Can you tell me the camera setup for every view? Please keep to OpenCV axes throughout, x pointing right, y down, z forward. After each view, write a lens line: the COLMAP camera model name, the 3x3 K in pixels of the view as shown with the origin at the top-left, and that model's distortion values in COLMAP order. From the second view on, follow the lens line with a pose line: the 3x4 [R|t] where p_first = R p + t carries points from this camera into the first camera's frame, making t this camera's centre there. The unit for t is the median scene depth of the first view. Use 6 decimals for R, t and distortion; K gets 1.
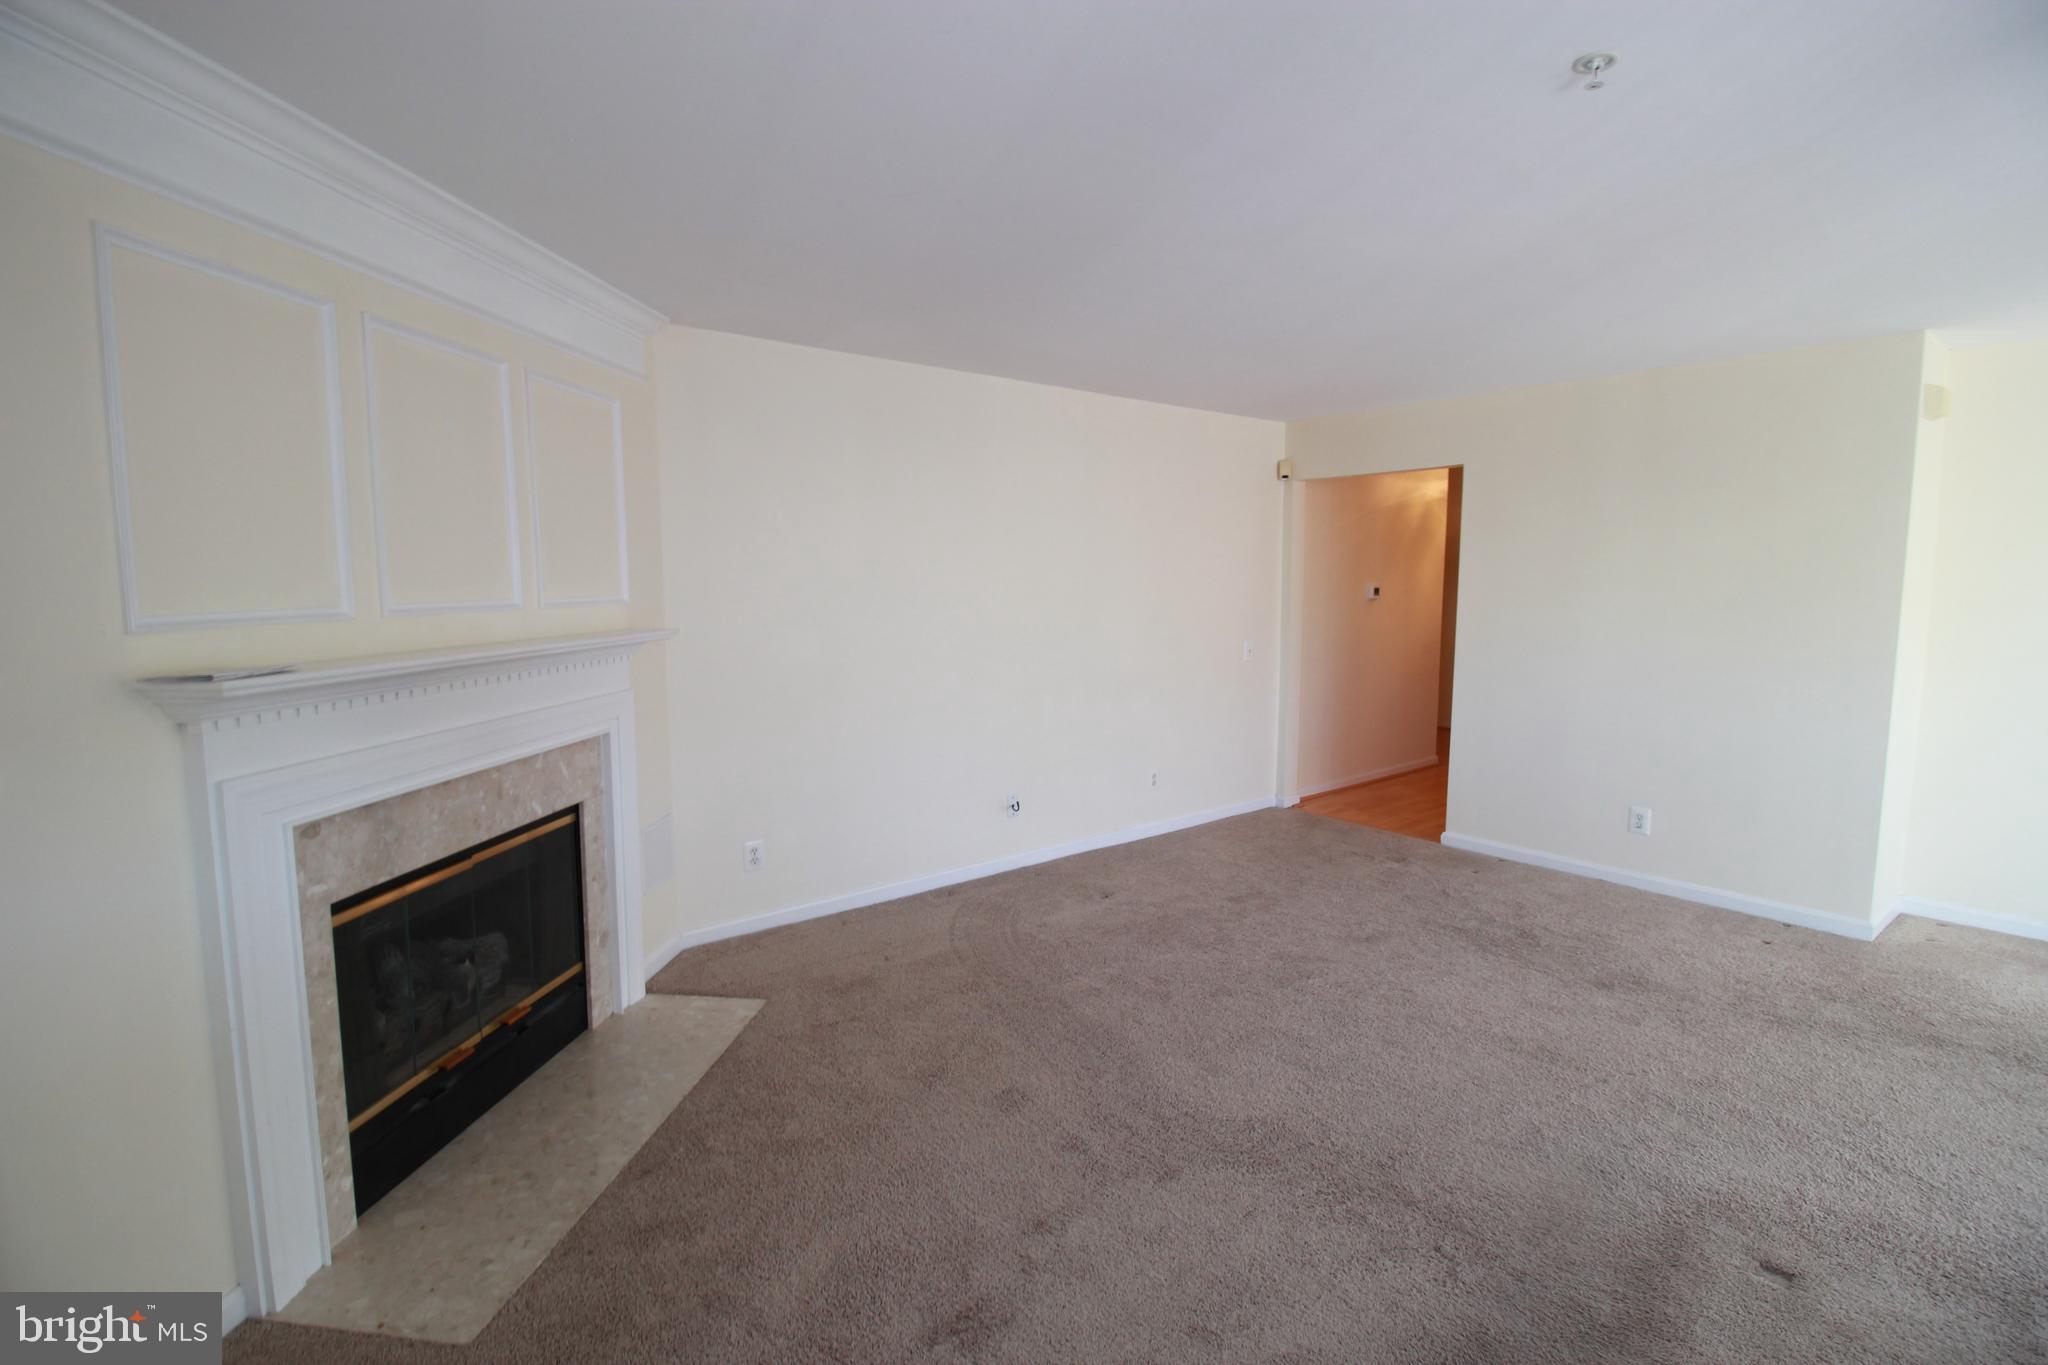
lens RADIAL K [[950.0, 0, 1018.0], [0, 950.0, 674.0], [0, 0, 1]] dist [0.003663, -0.016021]
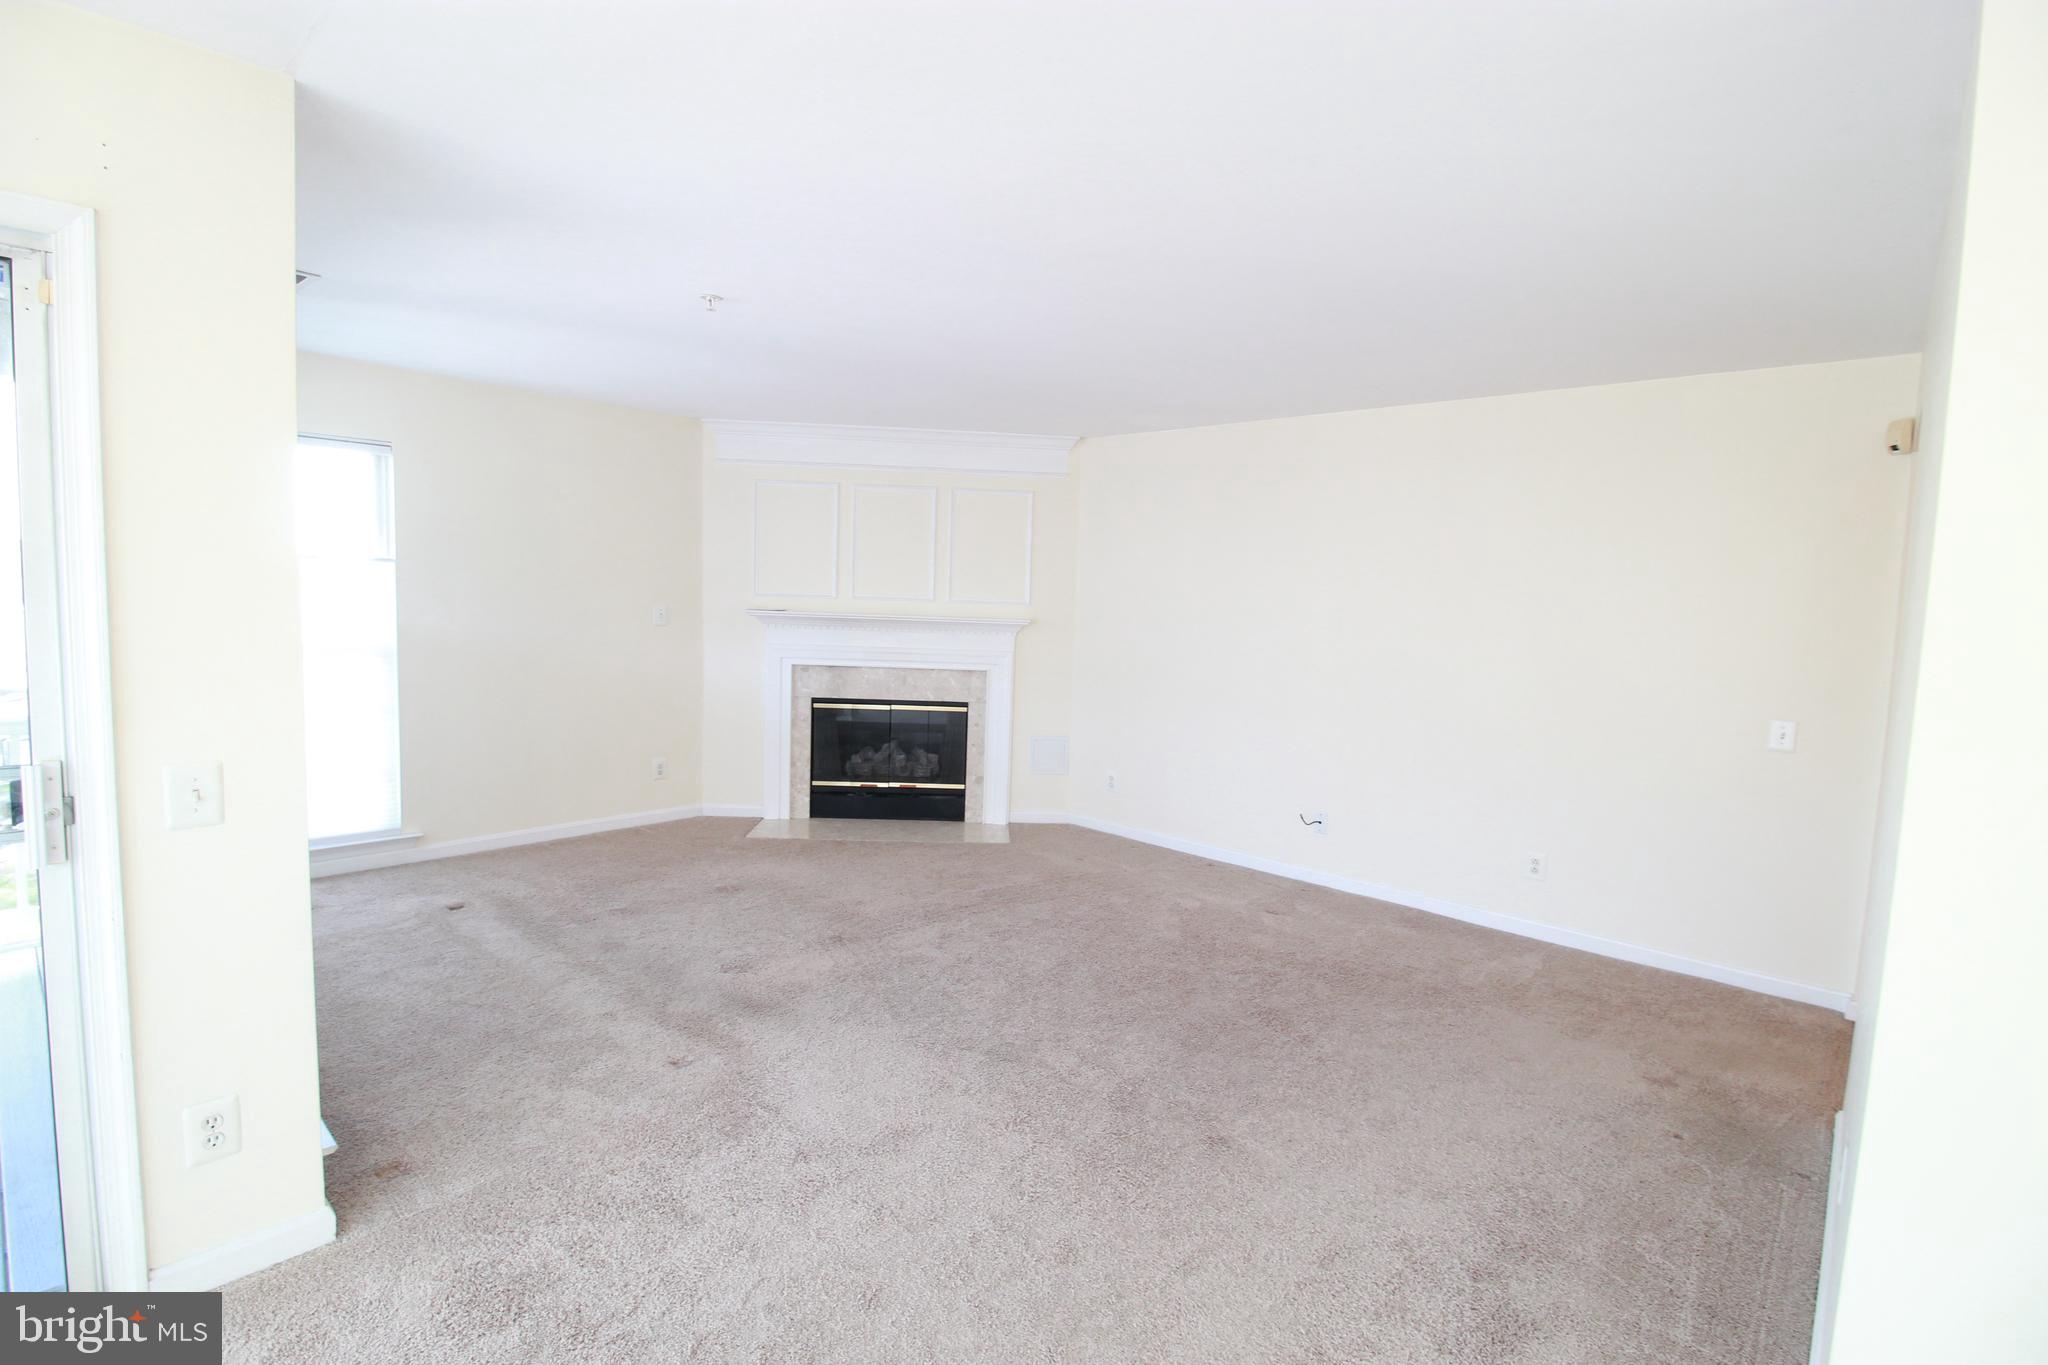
lens RADIAL K [[950.0, 0, 1018.0], [0, 950.0, 674.0], [0, 0, 1]] dist [0.003663, -0.016021]
pose [[0.171887, 0.097570, -0.980273, 1.552374], [-0.136425, 0.987852, 0.074403, -0.085616], [0.975625, 0.120945, 0.183110, 0.795053]]
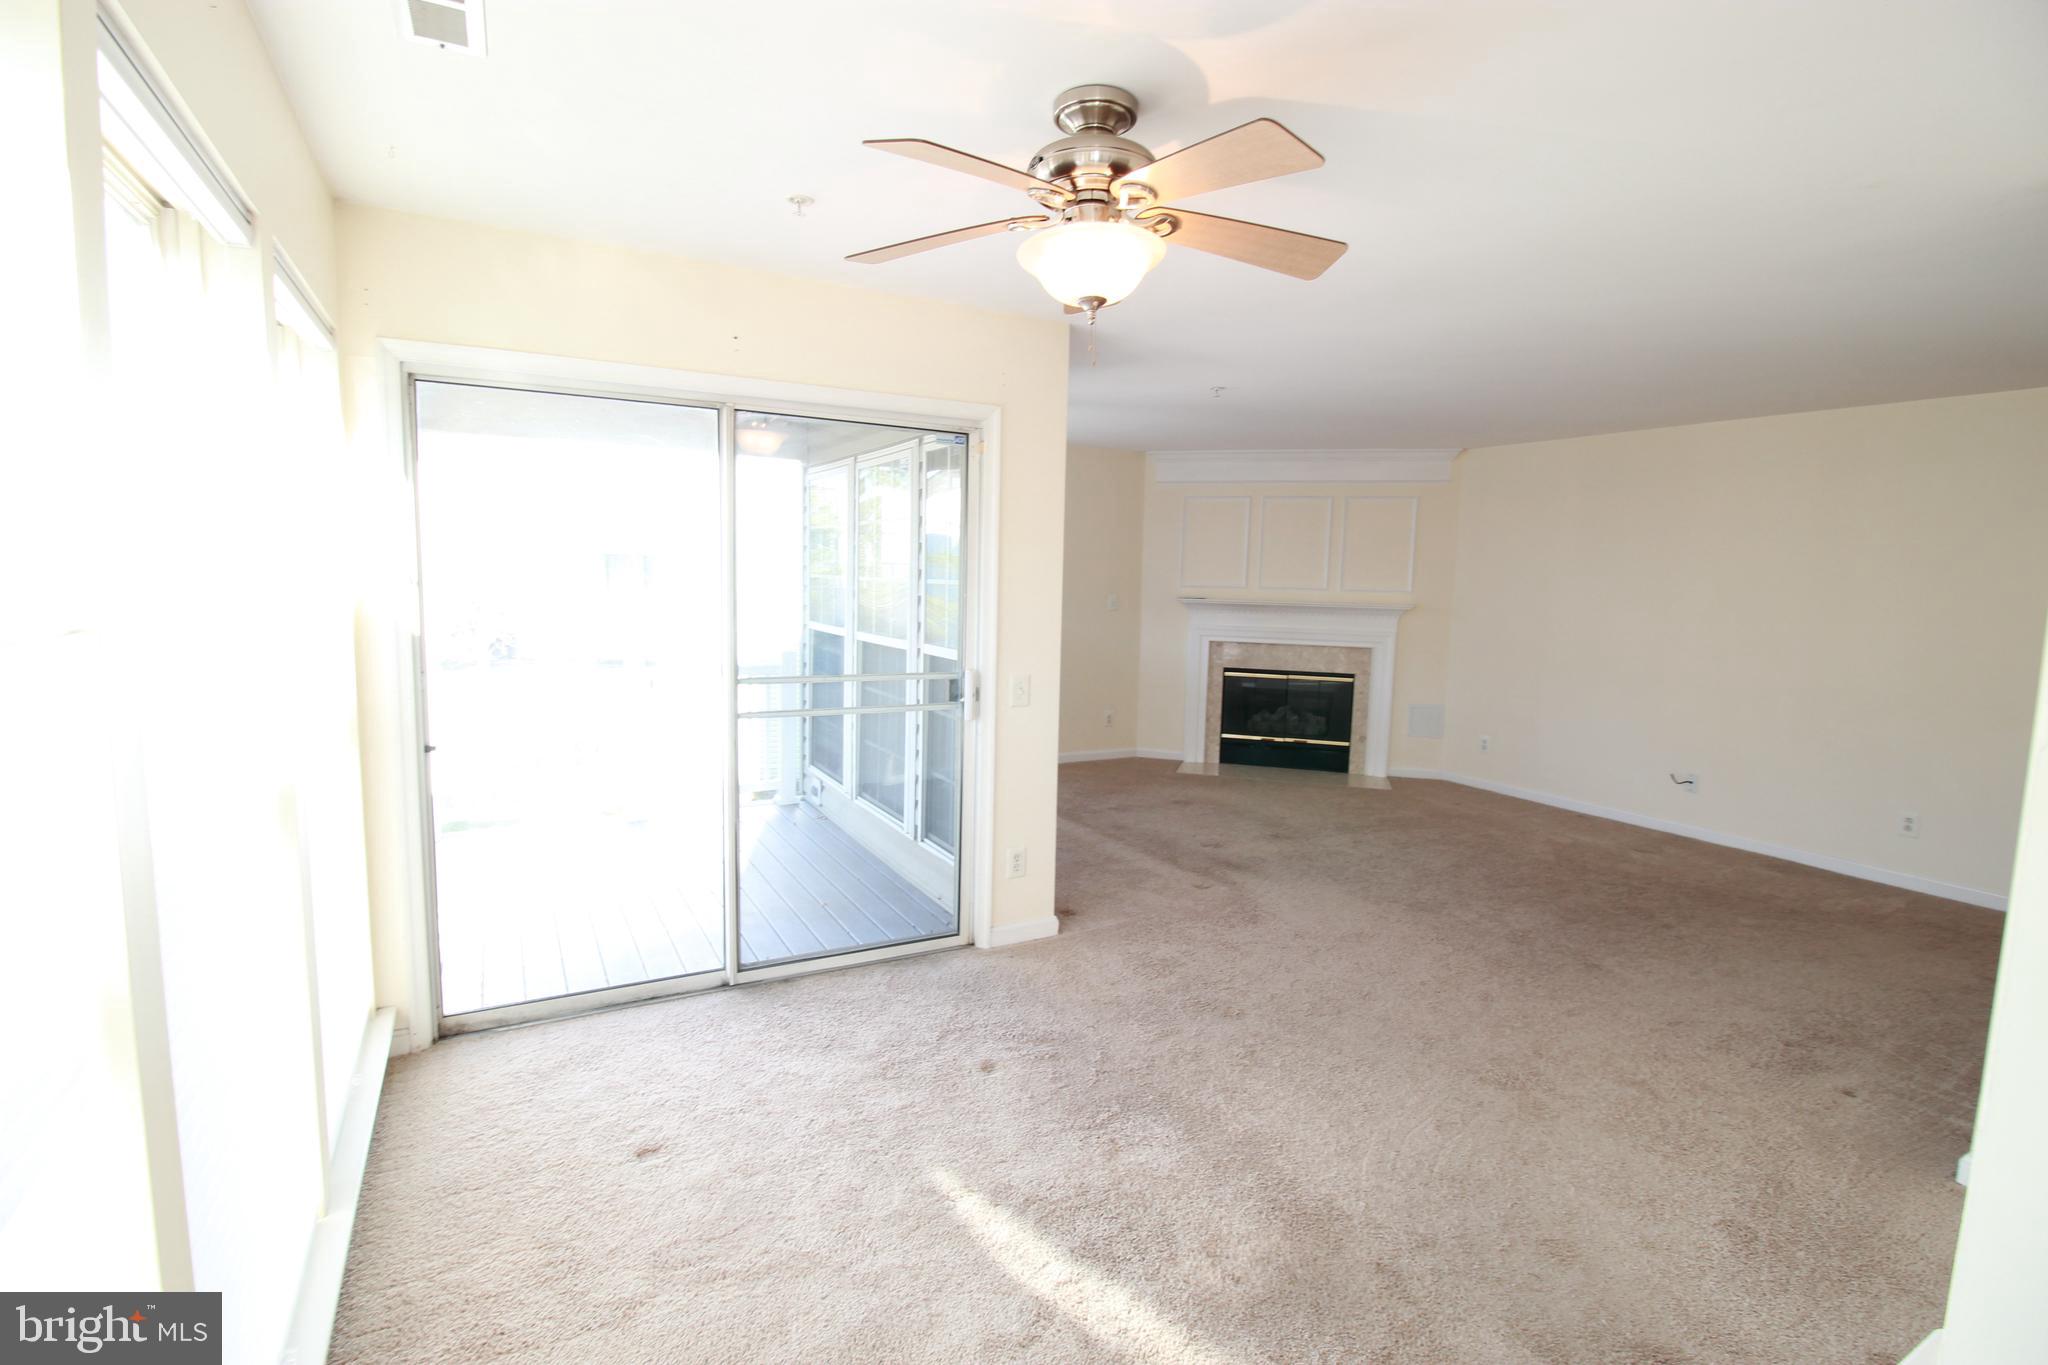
lens RADIAL K [[950.0, 0, 1018.0], [0, 950.0, 674.0], [0, 0, 1]] dist [0.003663, -0.016021]
pose [[-0.153198, 0.109240, -0.982139, 2.101903], [-0.121861, 0.984197, 0.128477, -0.068363], [0.980653, 0.139366, -0.137465, 0.549451]]
